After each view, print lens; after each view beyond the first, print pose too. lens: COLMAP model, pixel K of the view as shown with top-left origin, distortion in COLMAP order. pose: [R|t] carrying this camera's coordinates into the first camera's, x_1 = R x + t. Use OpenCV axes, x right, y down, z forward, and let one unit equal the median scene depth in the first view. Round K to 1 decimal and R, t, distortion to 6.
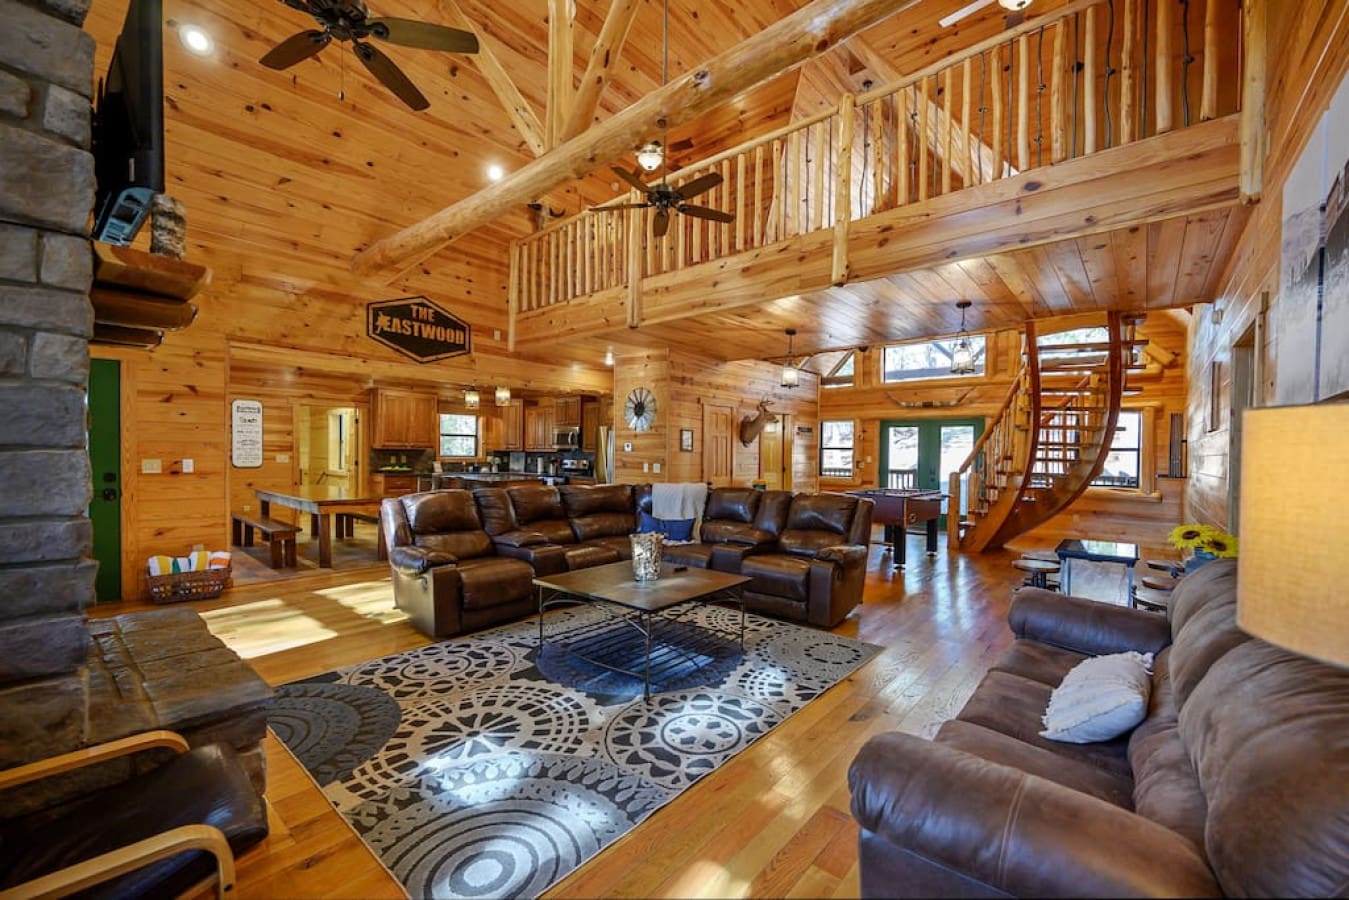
lens RADIAL K [[548.0, 0, 674.0], [0, 548.0, 467.1], [0, 0, 1]] dist [-0.001242, -0.000083]
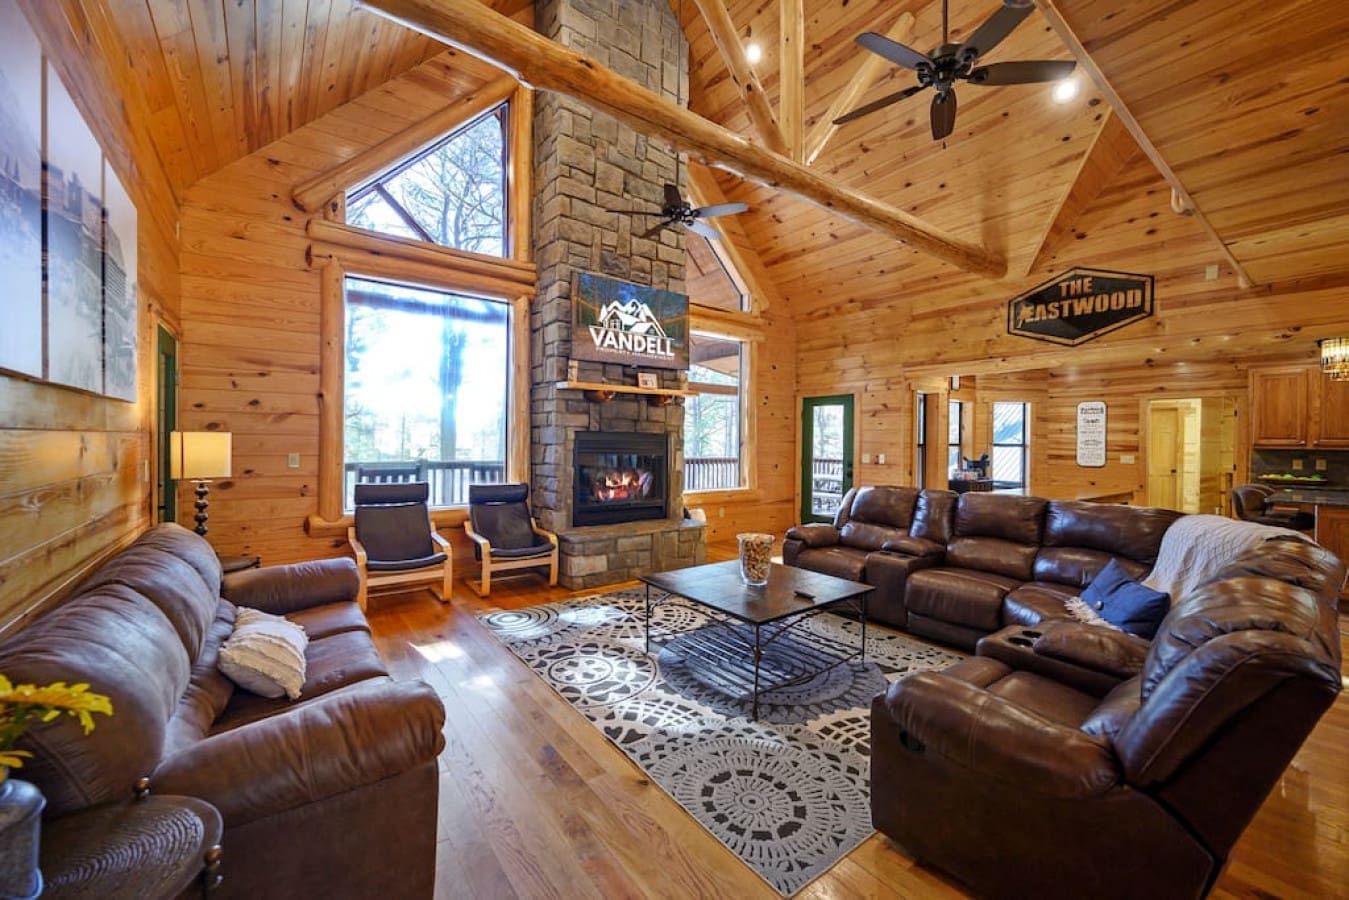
lens RADIAL K [[532.3, 0, 674.5], [0, 532.3, 450.0], [0, 0, 1]] dist [0.000625, 0.000037]
pose [[-0.211546, 0.000956, -0.977367, 0.951927], [-0.037211, 0.999267, 0.009031, -0.027772], [0.976659, 0.038280, -0.211356, 1.157078]]
